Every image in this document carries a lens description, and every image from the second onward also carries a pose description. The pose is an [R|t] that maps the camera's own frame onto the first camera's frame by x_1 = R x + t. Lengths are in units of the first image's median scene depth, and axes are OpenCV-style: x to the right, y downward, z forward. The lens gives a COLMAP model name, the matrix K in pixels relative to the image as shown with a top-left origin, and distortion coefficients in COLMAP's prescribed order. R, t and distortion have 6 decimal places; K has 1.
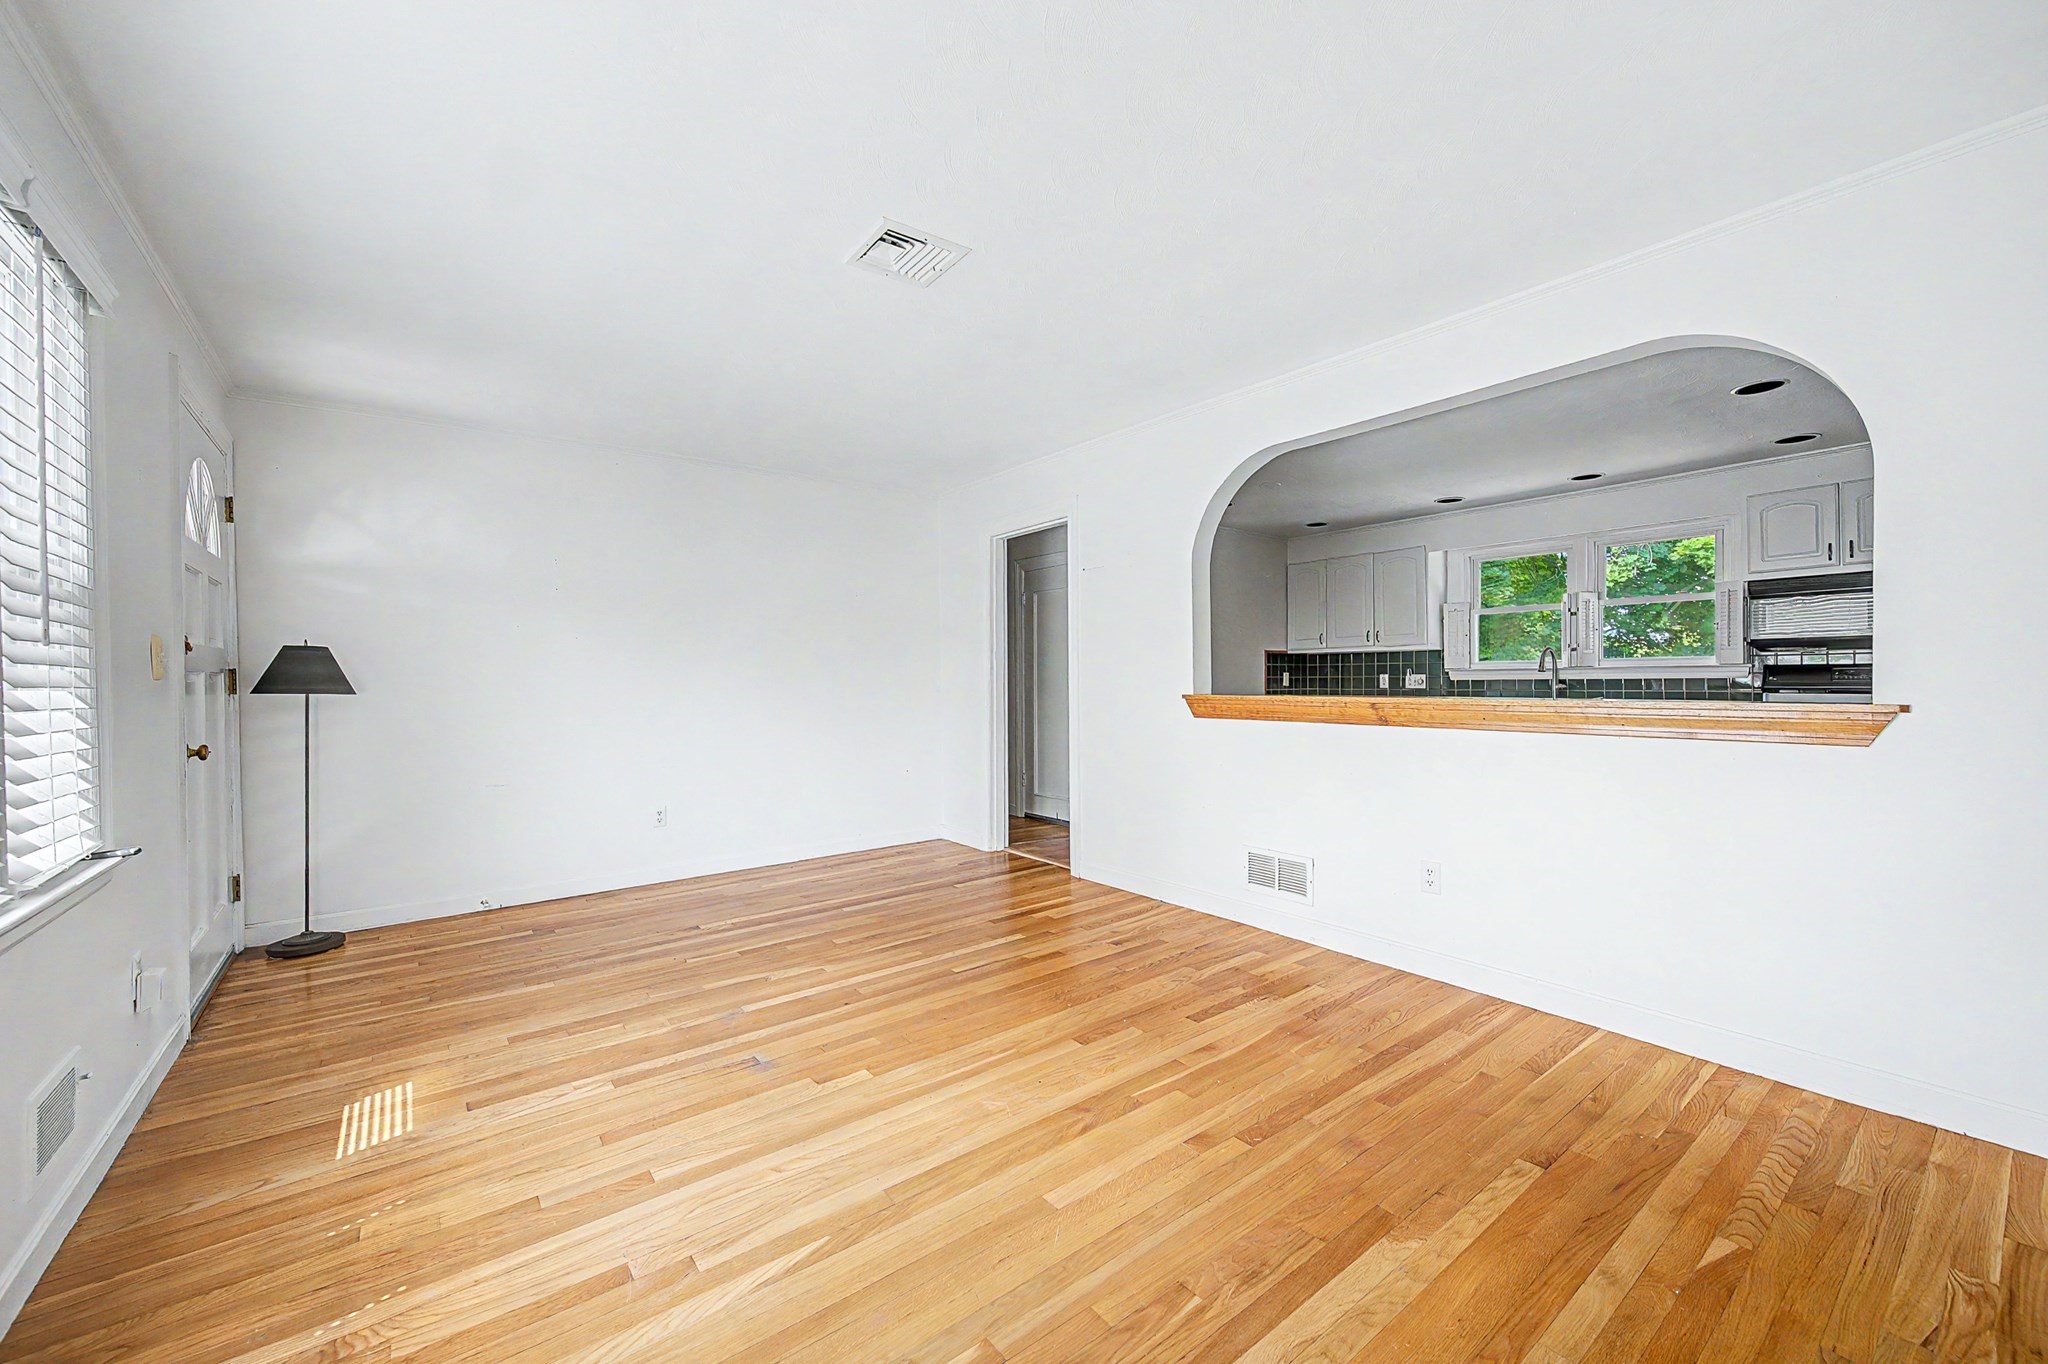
lens RADIAL K [[802.8, 0, 1026.6], [0, 802.8, 683.6], [0, 0, 1]] dist [0.007266, -0.002369]
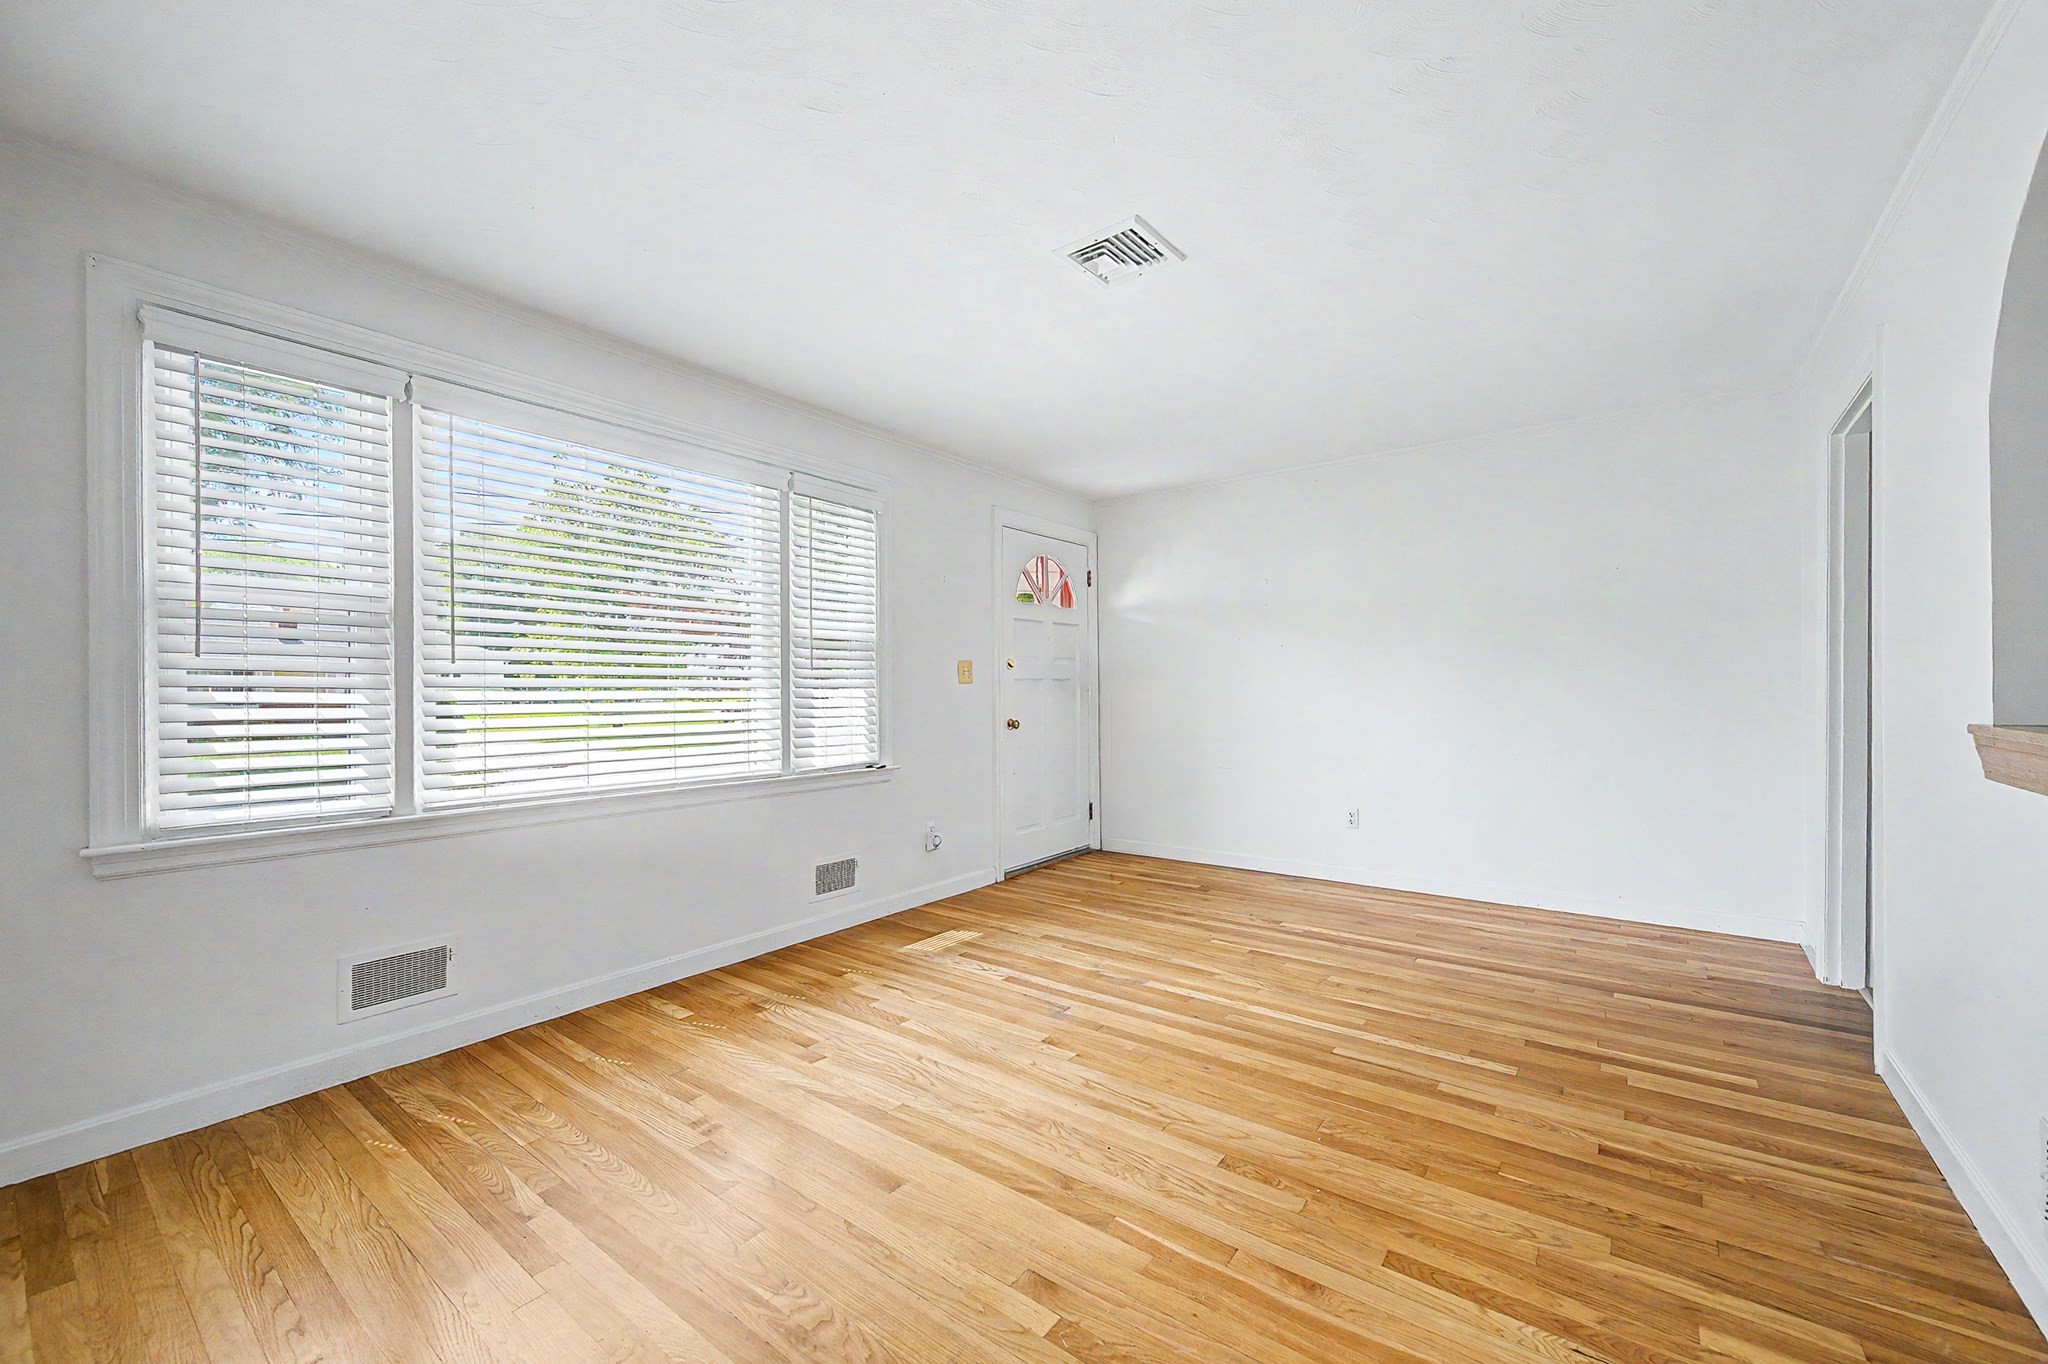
lens RADIAL K [[802.8, 0, 1035.3], [0, 802.8, 699.5], [0, 0, 1]] dist [0.007266, -0.002369]
pose [[0.270419, 0.024960, -0.962419, 0.533573], [-0.006983, 0.999688, 0.023965, -0.009624], [0.962717, 0.000240, 0.270509, 0.440968]]
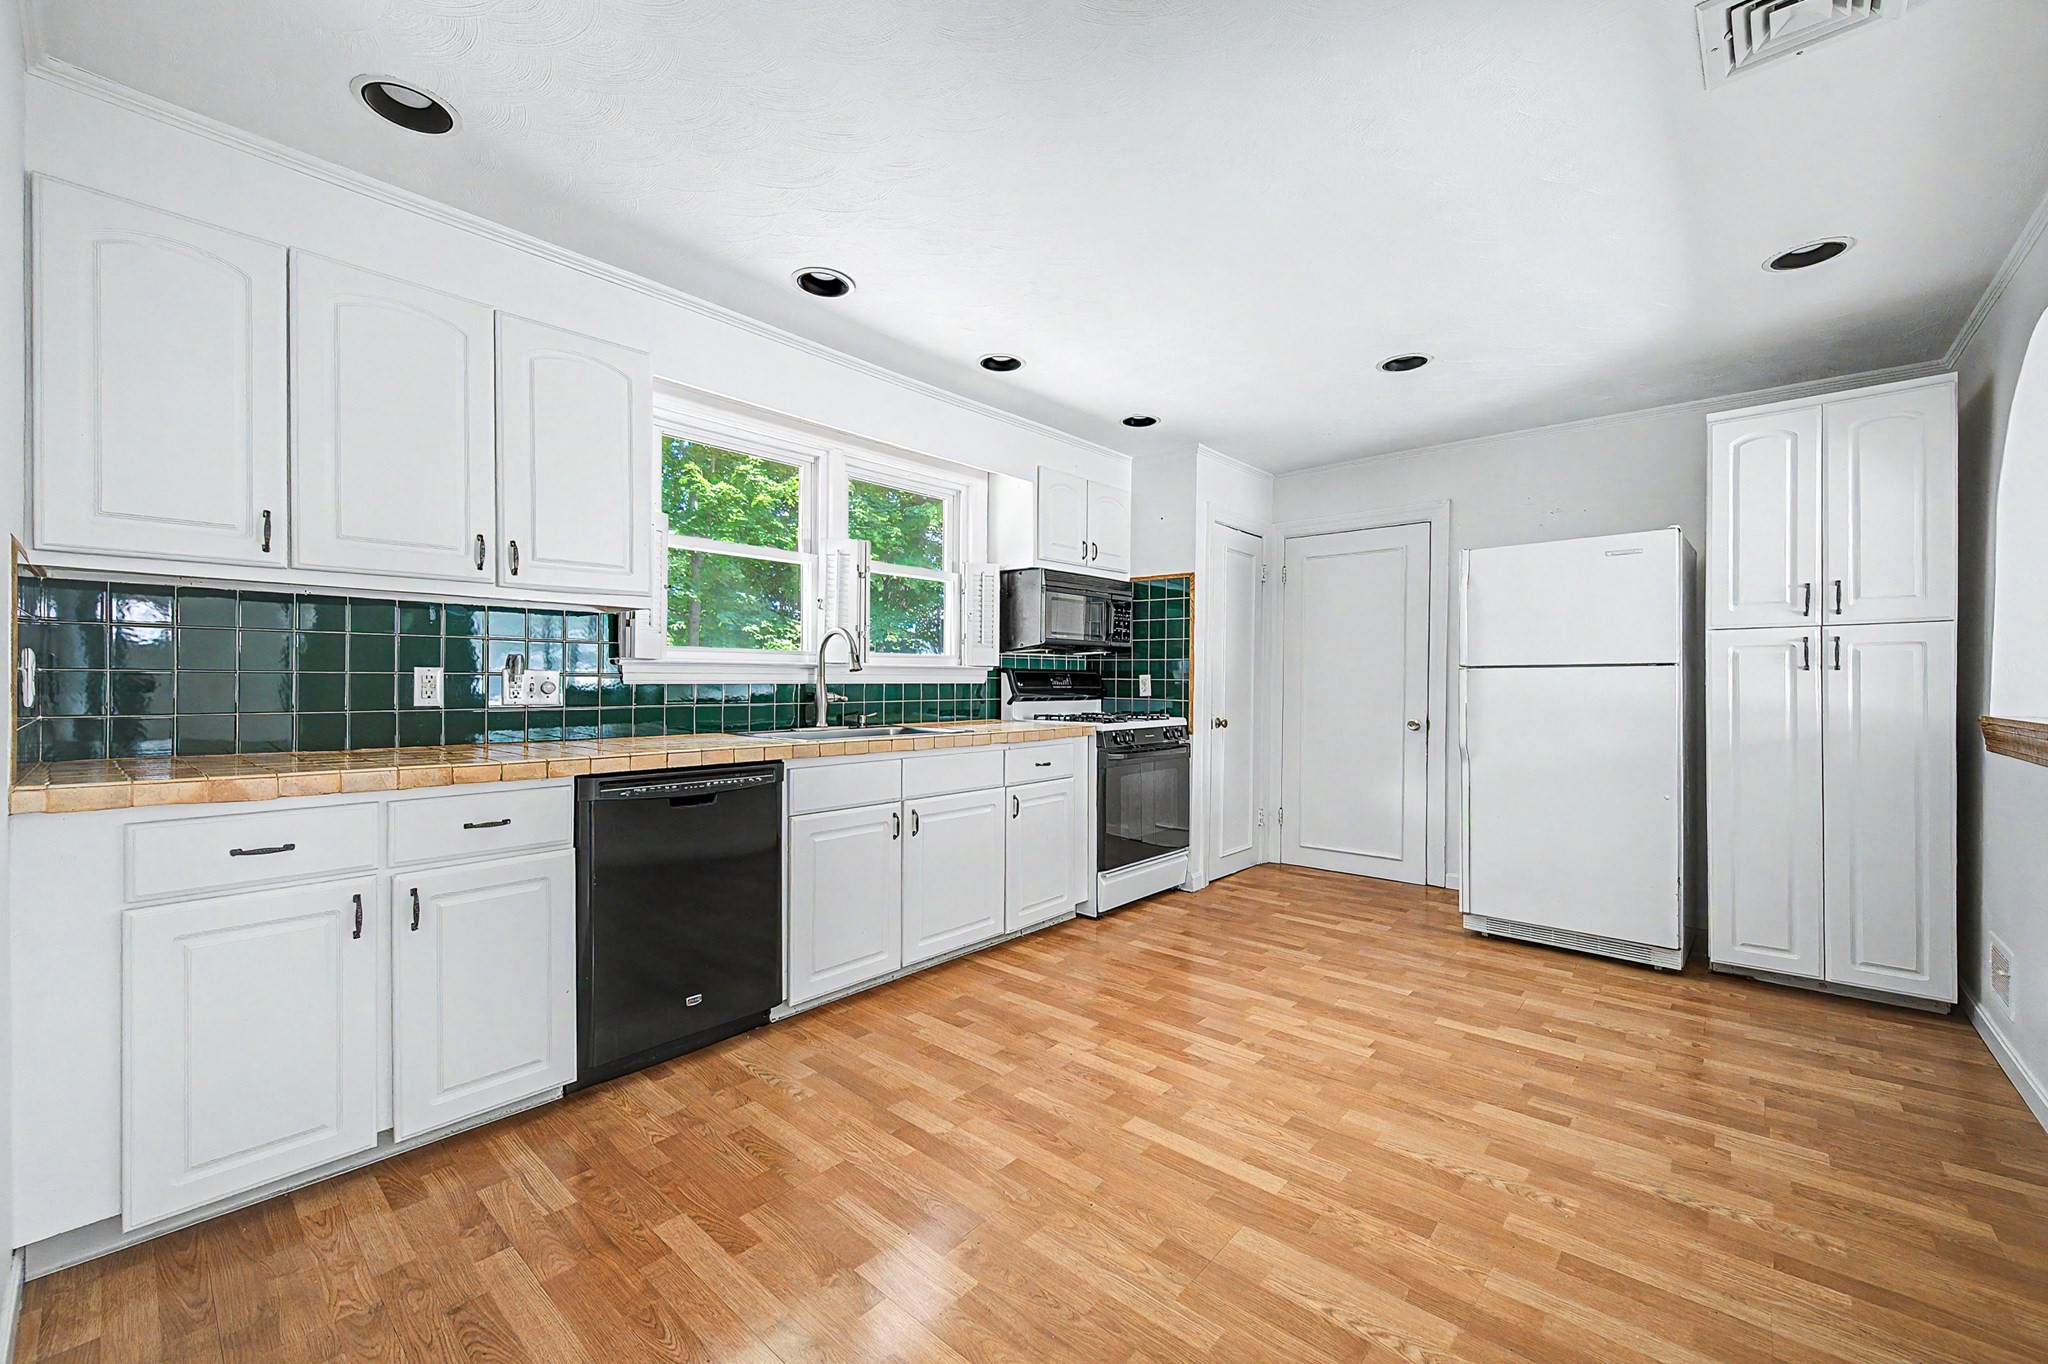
lens RADIAL K [[802.8, 0, 1034.4], [0, 802.8, 690.8], [0, 0, 1]] dist [0.007266, -0.002369]
pose [[-0.190775, -0.009910, 0.981584, 0.106038], [-0.001576, 0.999951, 0.009789, -0.010332], [-0.981632, 0.000321, -0.190782, 1.621215]]
